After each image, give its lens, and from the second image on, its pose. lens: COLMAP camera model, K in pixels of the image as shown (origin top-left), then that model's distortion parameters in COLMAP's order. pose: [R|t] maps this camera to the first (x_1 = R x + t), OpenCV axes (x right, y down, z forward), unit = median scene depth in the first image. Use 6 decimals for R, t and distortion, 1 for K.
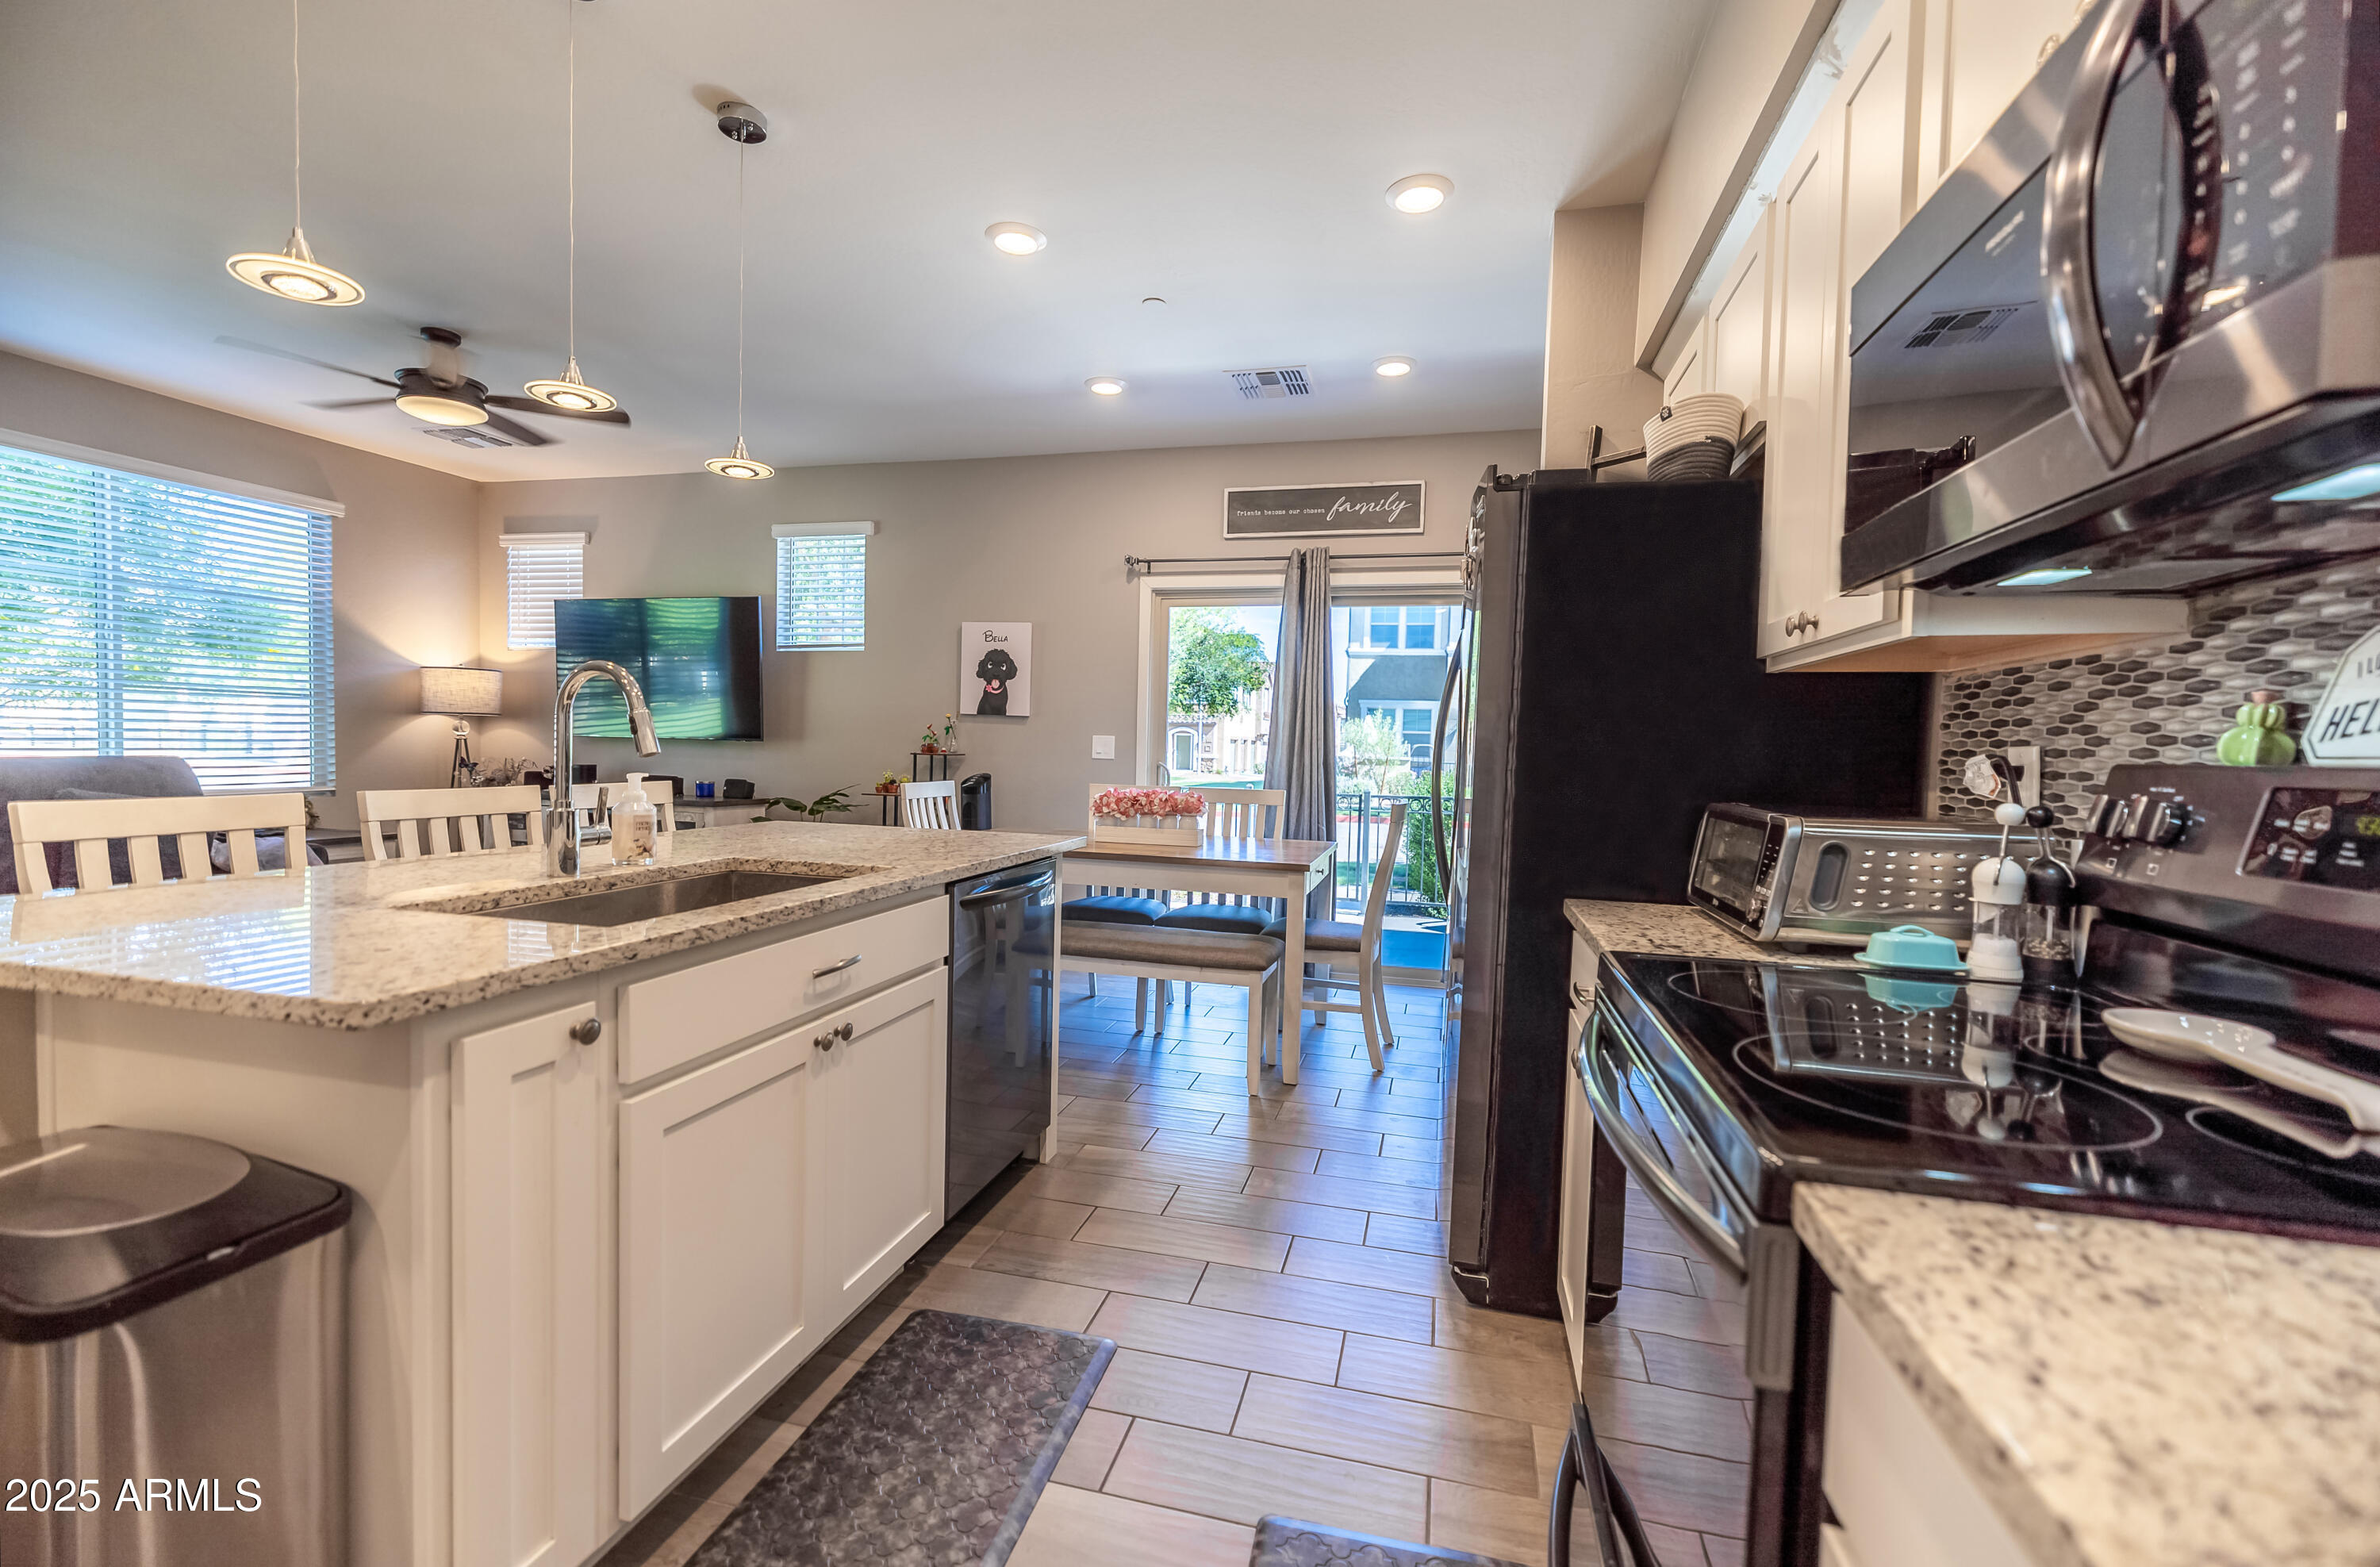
lens RADIAL K [[999.8, 0, 1188.2], [0, 999.8, 789.1], [0, 0, 1]] dist [0.000987, -0.000054]
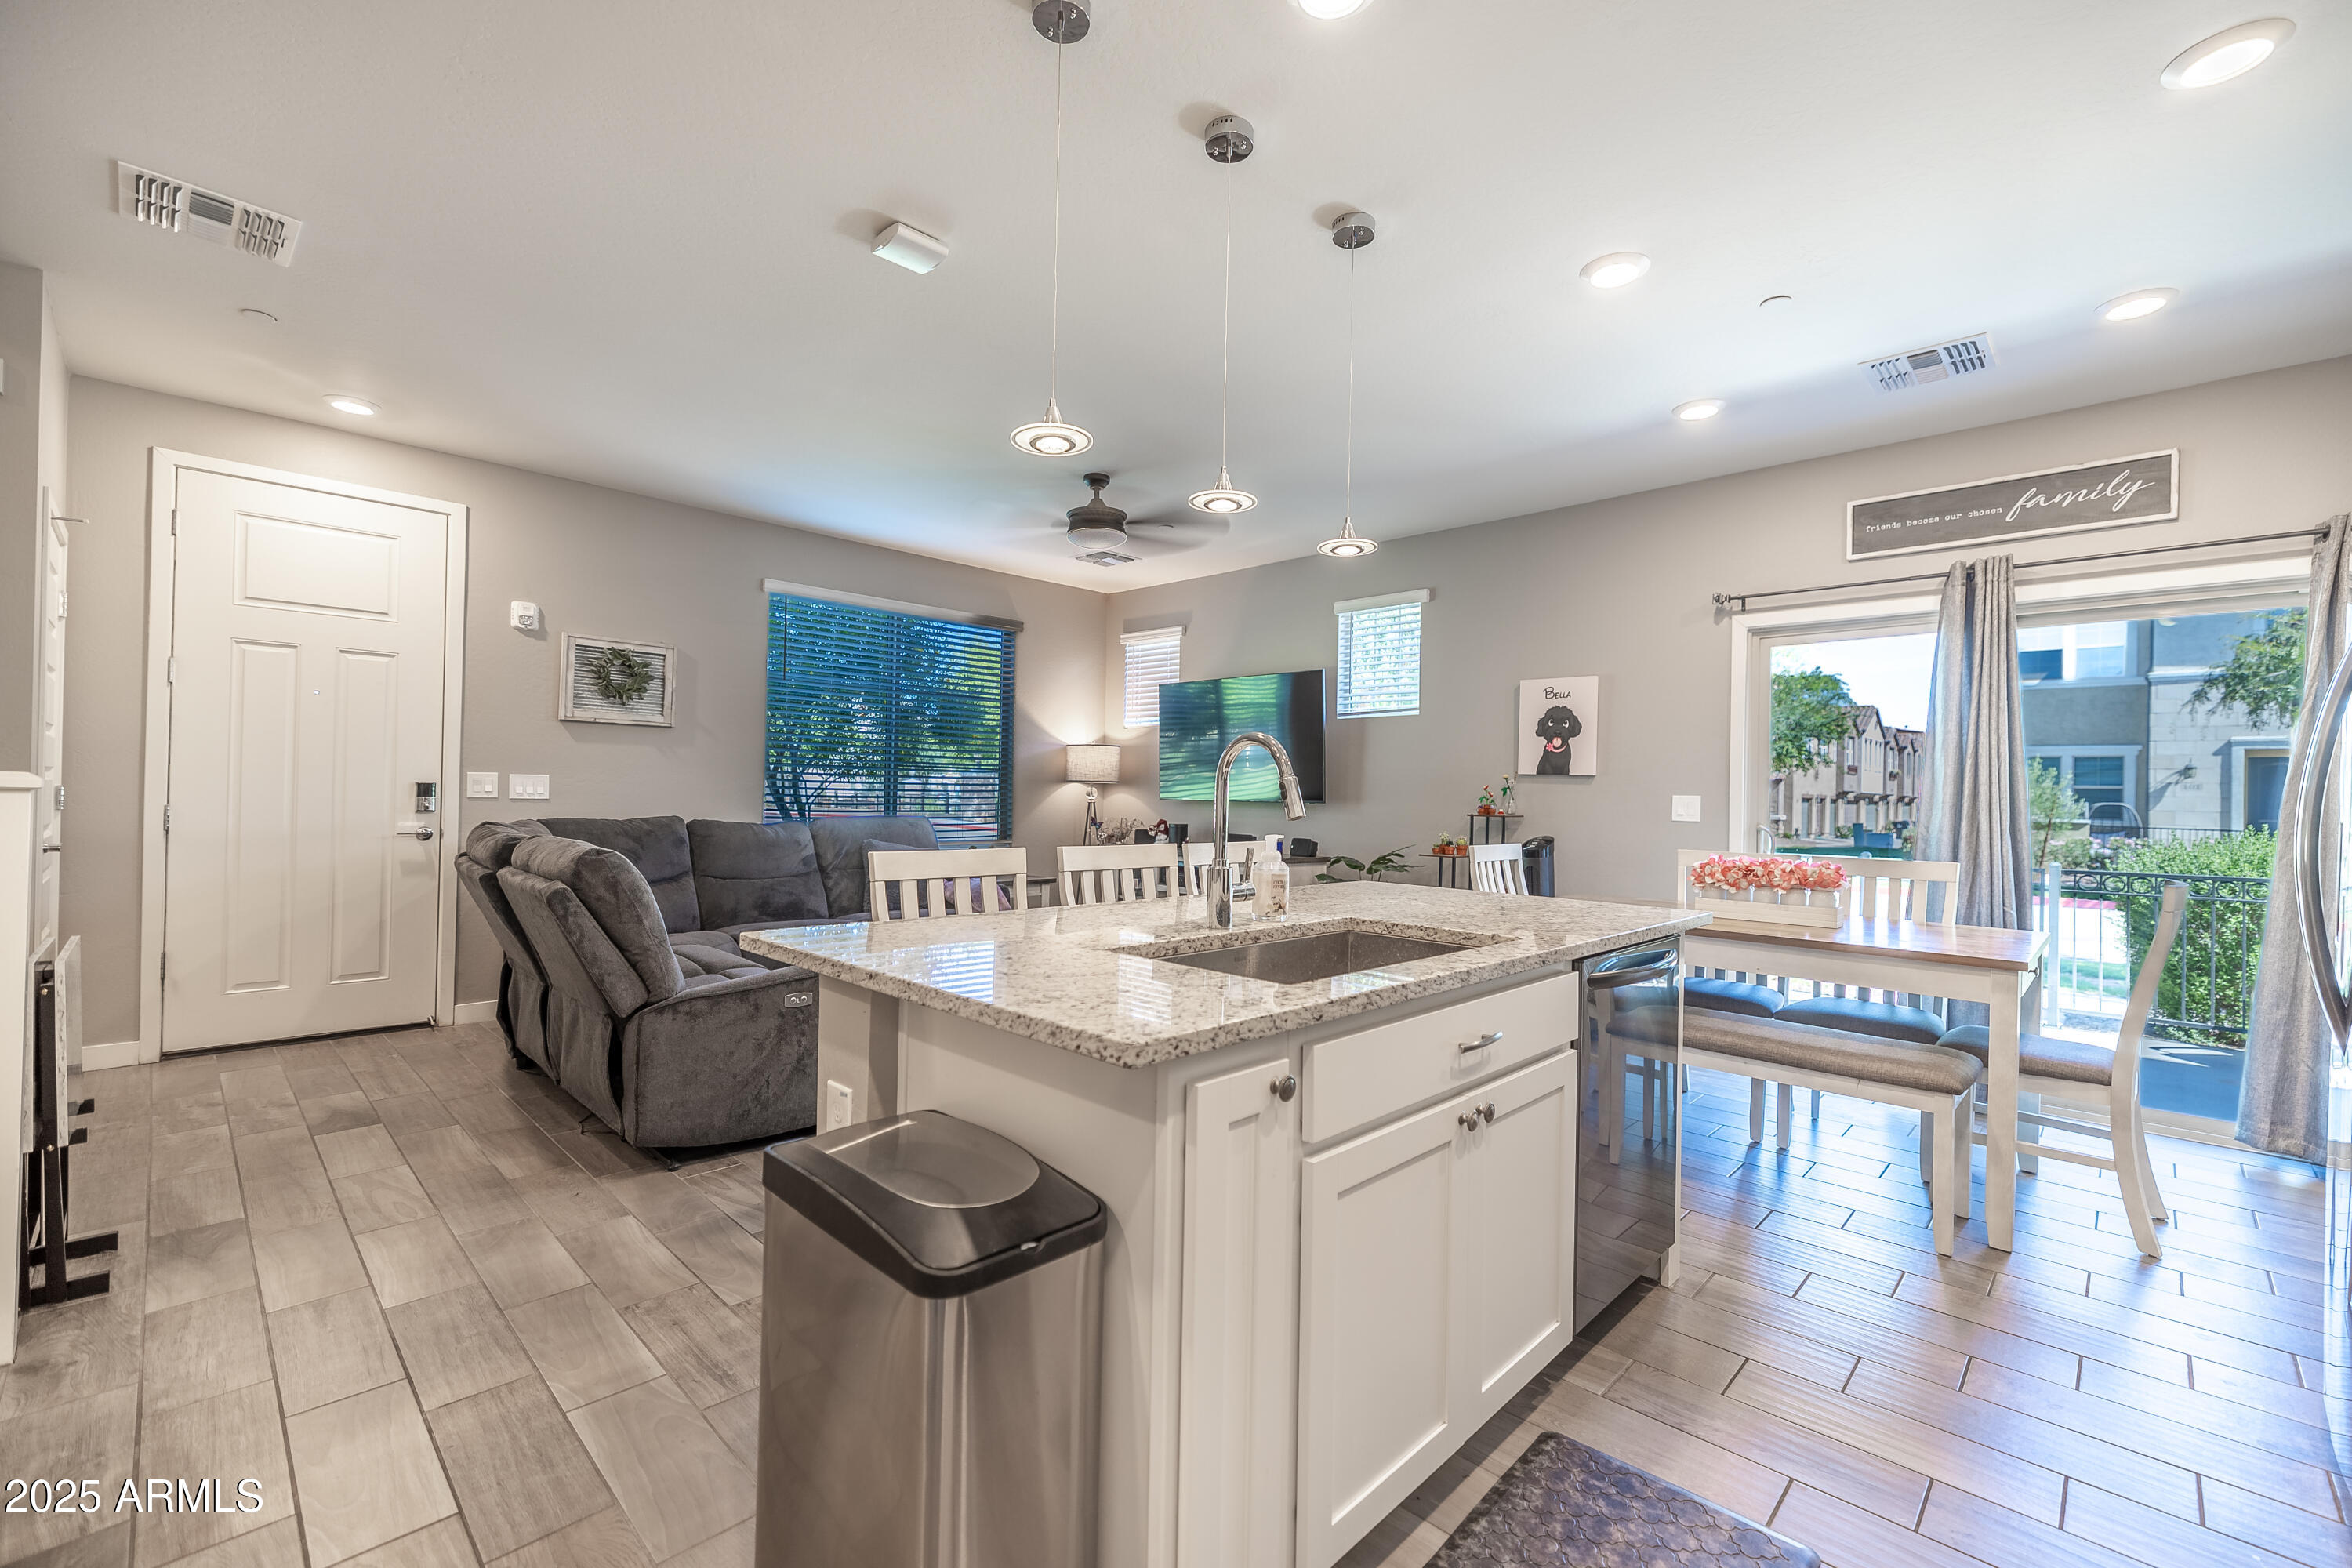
lens RADIAL K [[980.5, 0, 1174.9], [0, 980.5, 791.7], [0, 0, 1]] dist [0.002432, -0.000819]
pose [[0.866410, -0.010531, -0.499222, -0.077173], [-0.018448, 0.998420, -0.053078, -0.003021], [0.498992, 0.055197, 0.864847, 0.020325]]
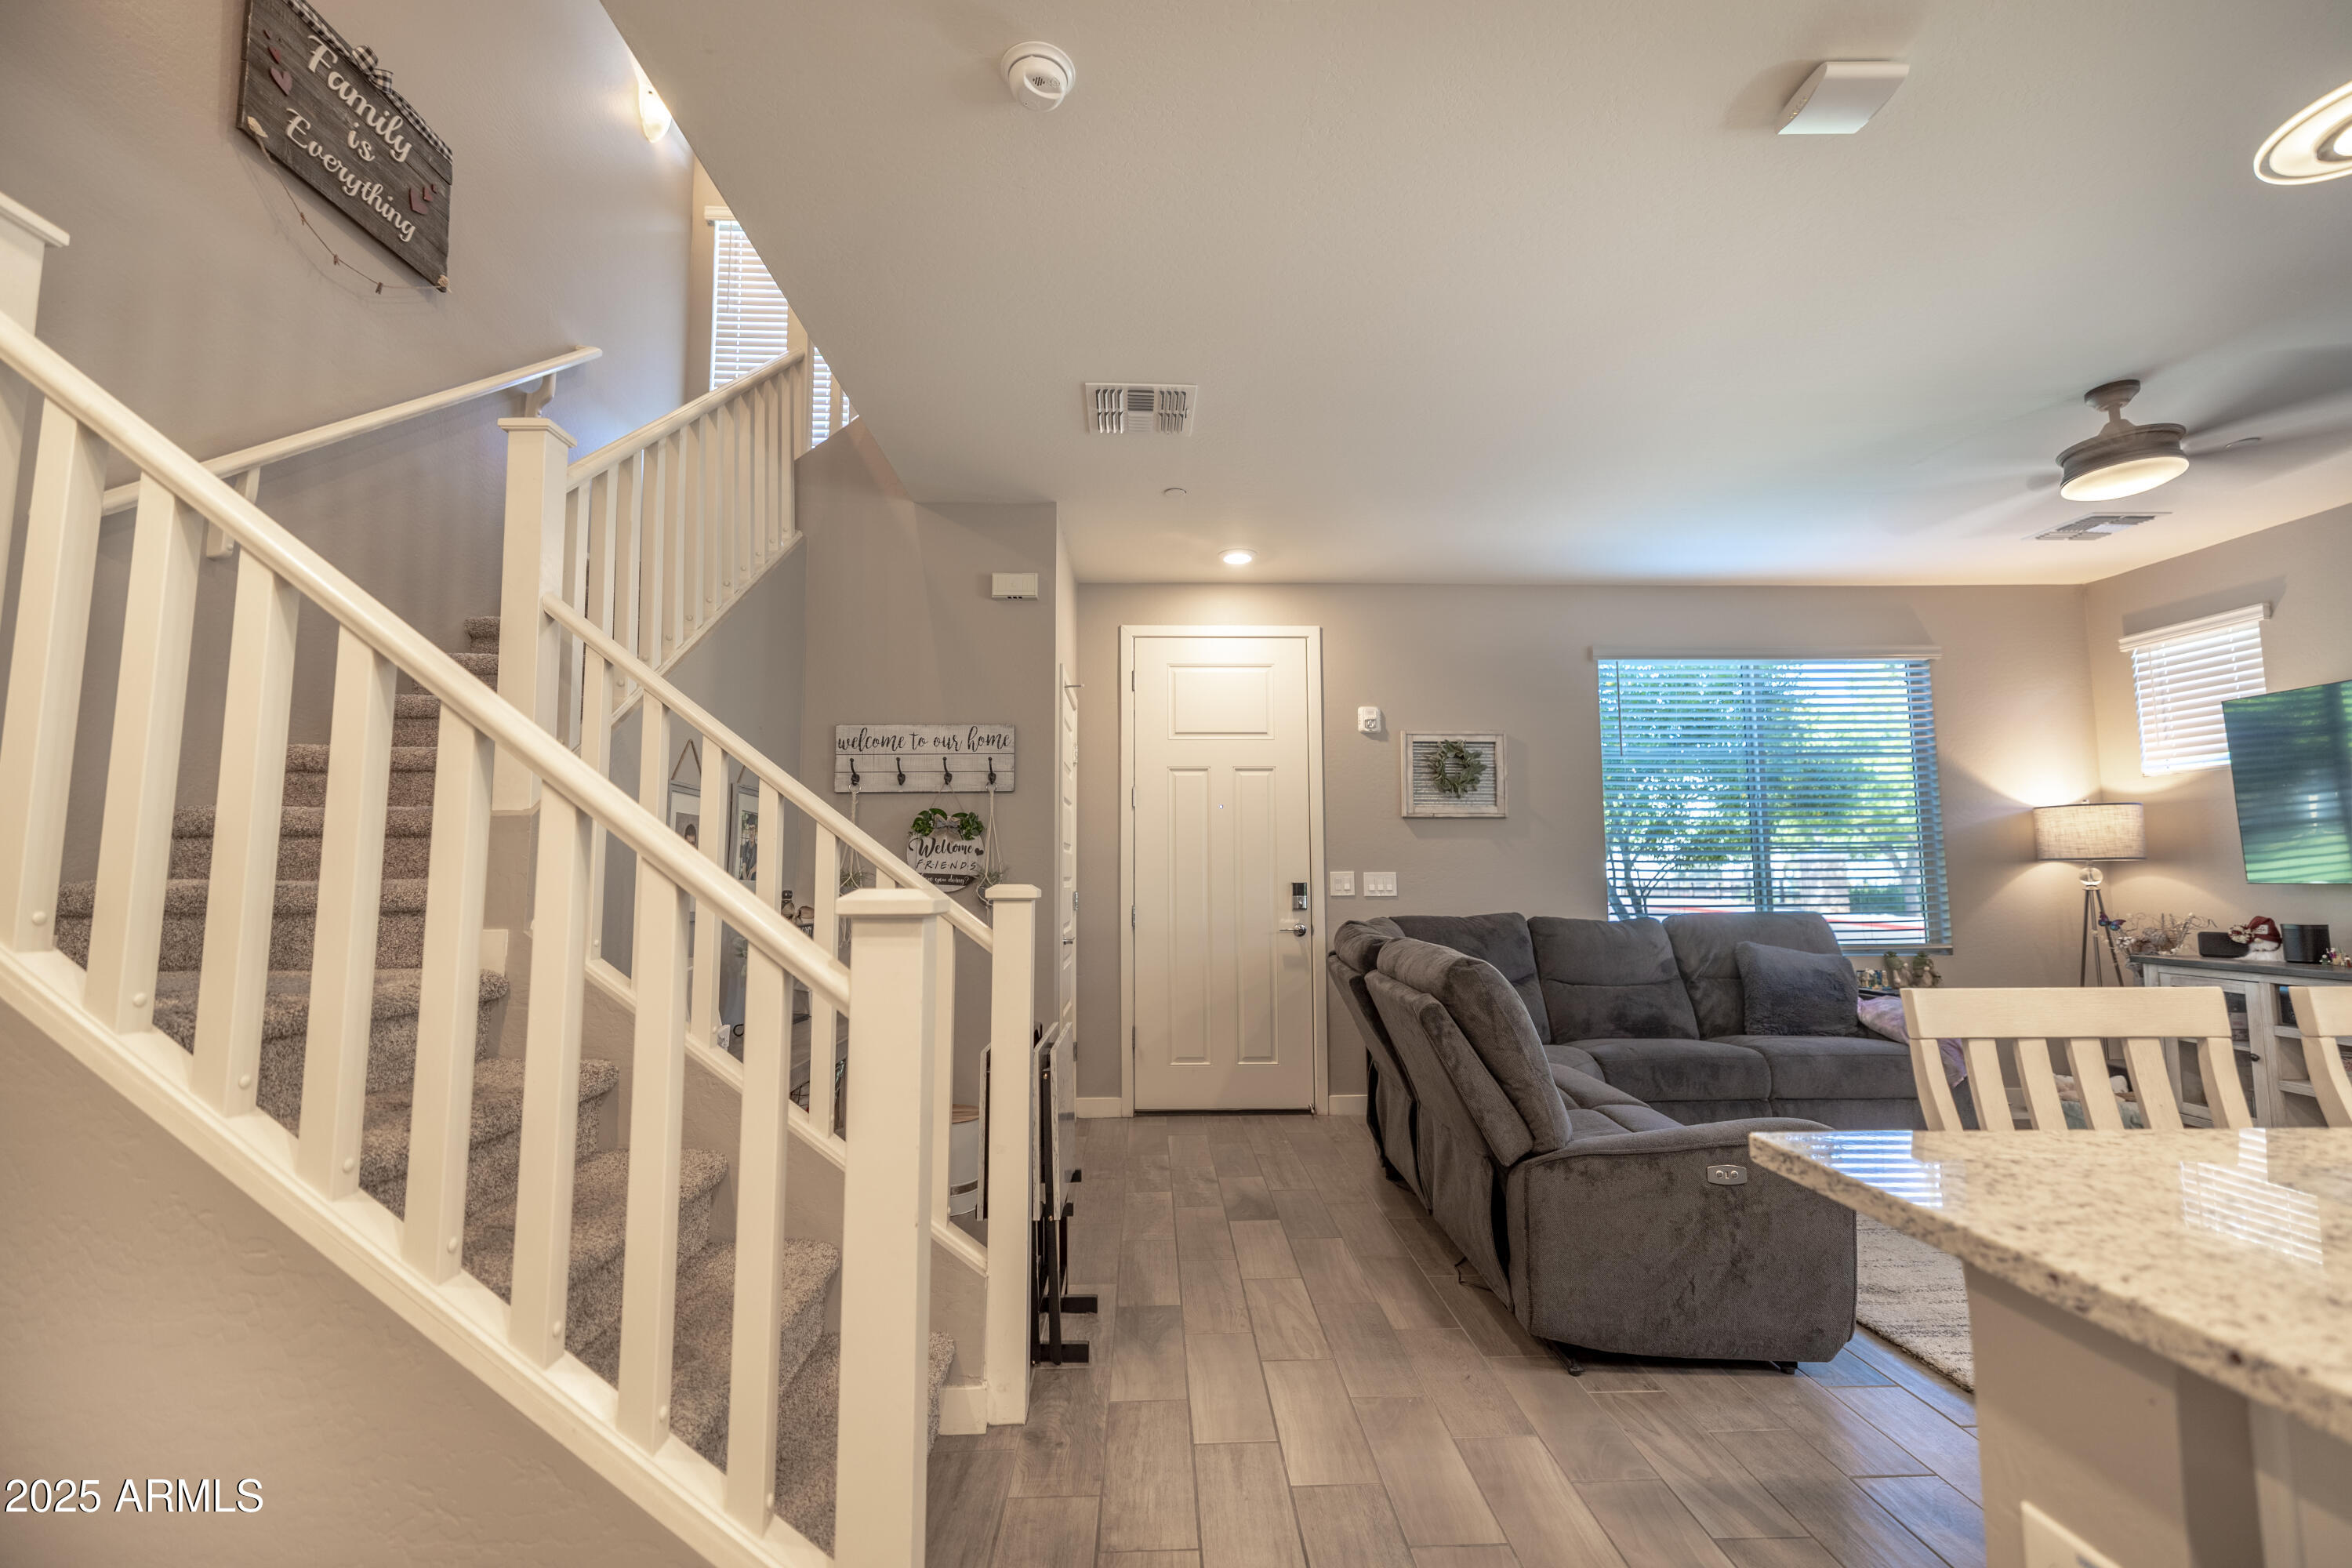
lens RADIAL K [[980.5, 0, 1170.7], [0, 980.5, 780.8], [0, 0, 1]] dist [0.002432, -0.000819]
pose [[0.268297, -0.122944, -0.955459, -0.302617], [-0.028780, 0.990357, -0.135516, -0.016374], [0.962906, 0.063857, 0.262172, 0.104115]]
